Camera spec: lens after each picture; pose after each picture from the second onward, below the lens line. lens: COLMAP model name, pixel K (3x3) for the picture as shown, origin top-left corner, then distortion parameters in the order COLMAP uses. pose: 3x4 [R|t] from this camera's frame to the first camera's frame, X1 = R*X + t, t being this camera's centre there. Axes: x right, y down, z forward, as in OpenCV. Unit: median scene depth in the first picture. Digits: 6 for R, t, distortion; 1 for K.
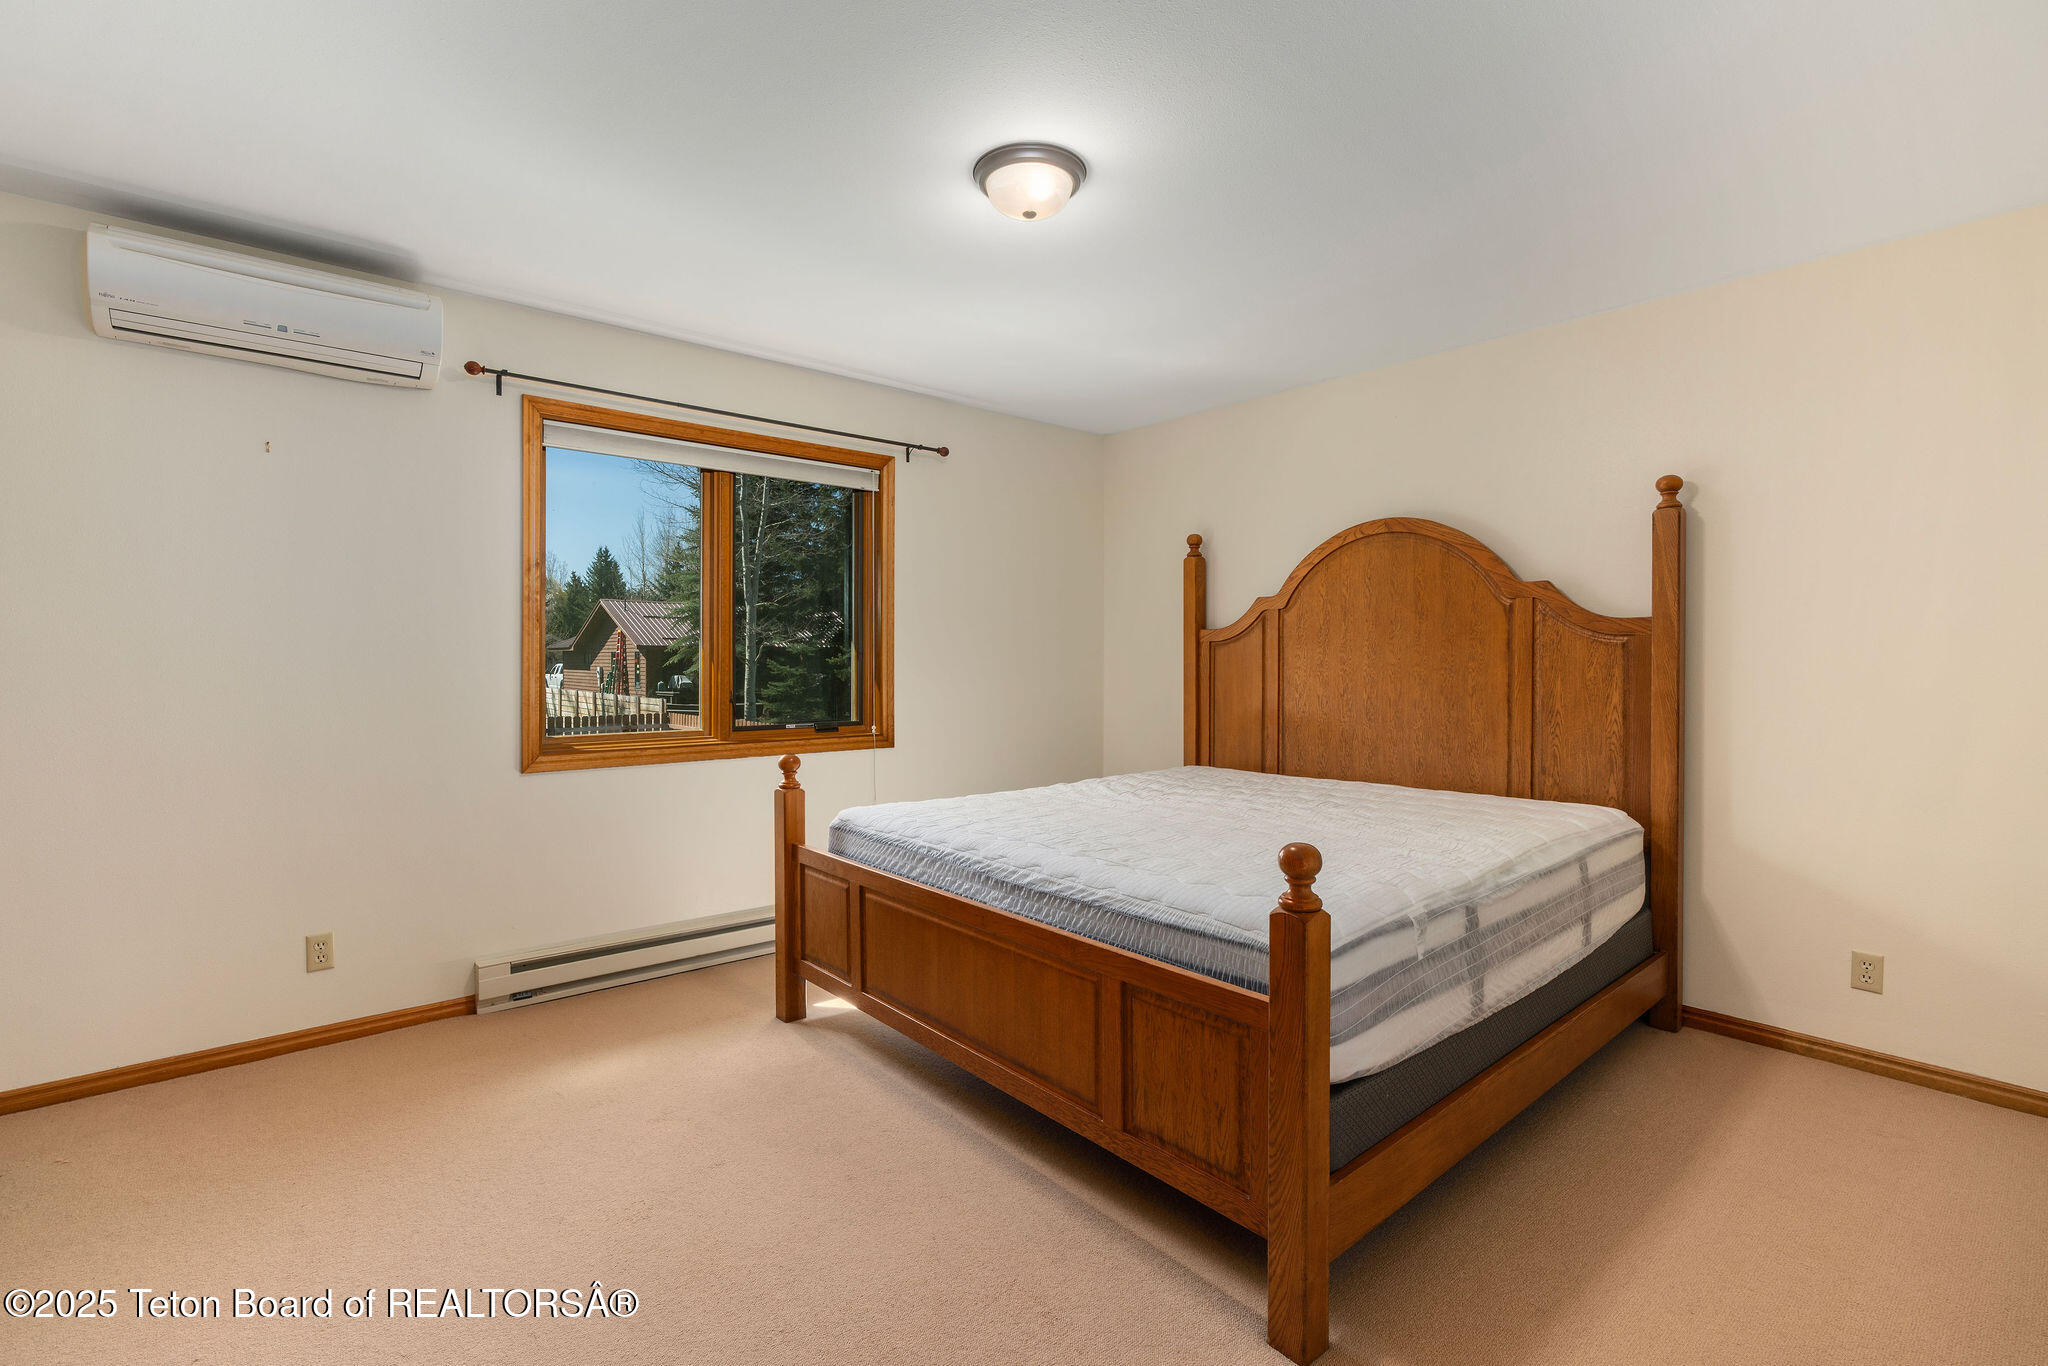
lens RADIAL K [[924.3, 0, 1023.8], [0, 924.3, 676.3], [0, 0, 1]] dist [-0.002607, 0.000010]
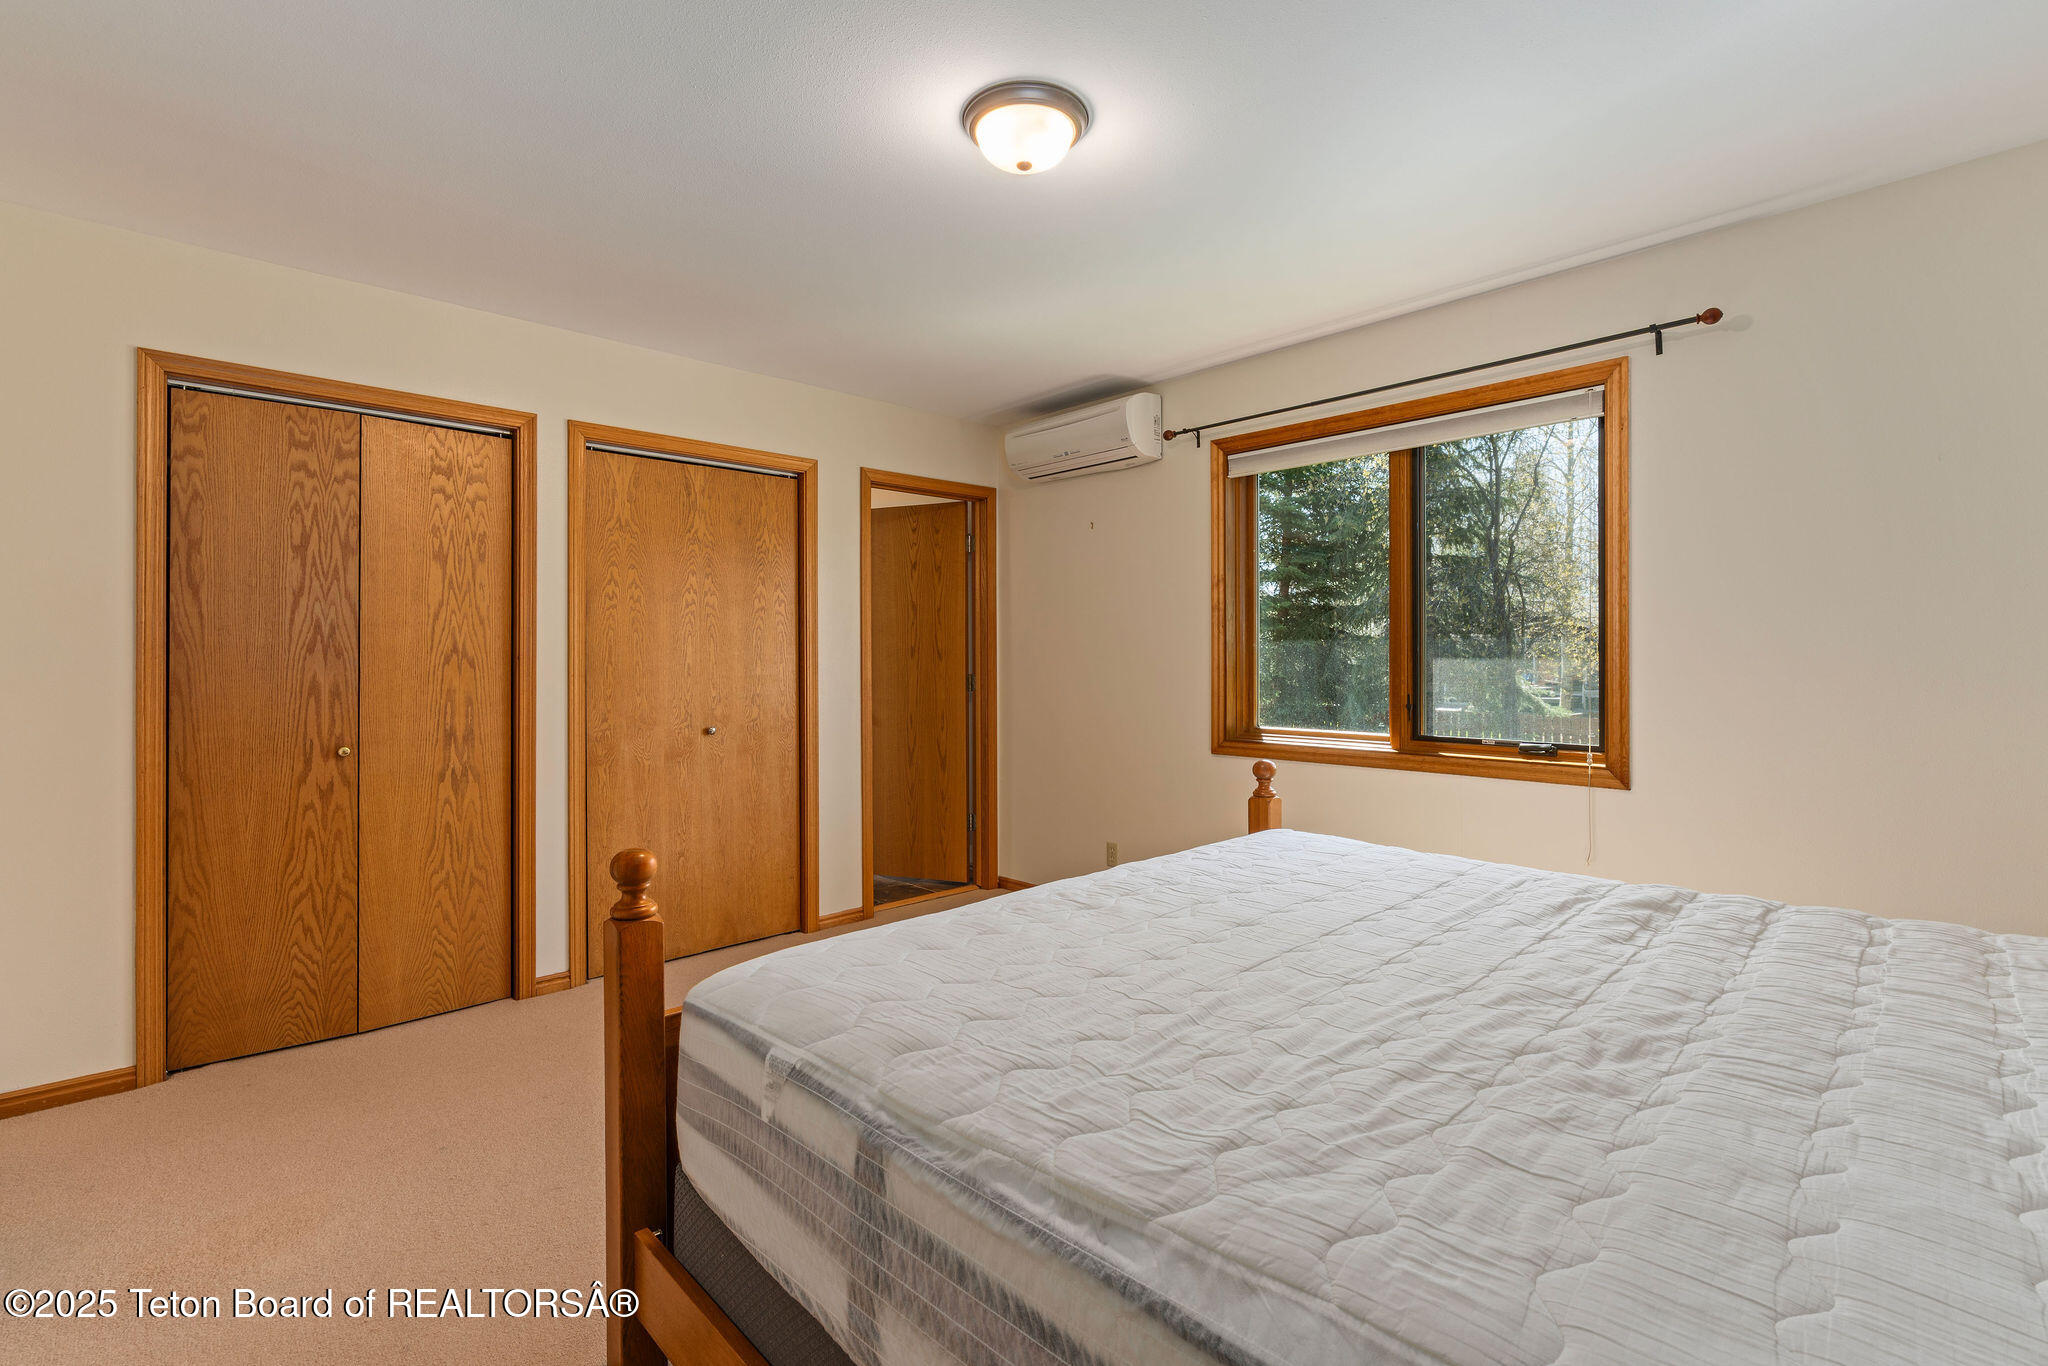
lens RADIAL K [[924.3, 0, 1023.8], [0, 924.3, 667.4], [0, 0, 1]] dist [-0.002607, 0.000010]
pose [[0.062574, 0.006030, -0.998022, 0.648256], [-0.017586, 0.999833, 0.004938, -0.009726], [0.997885, 0.017242, 0.062670, 0.679665]]
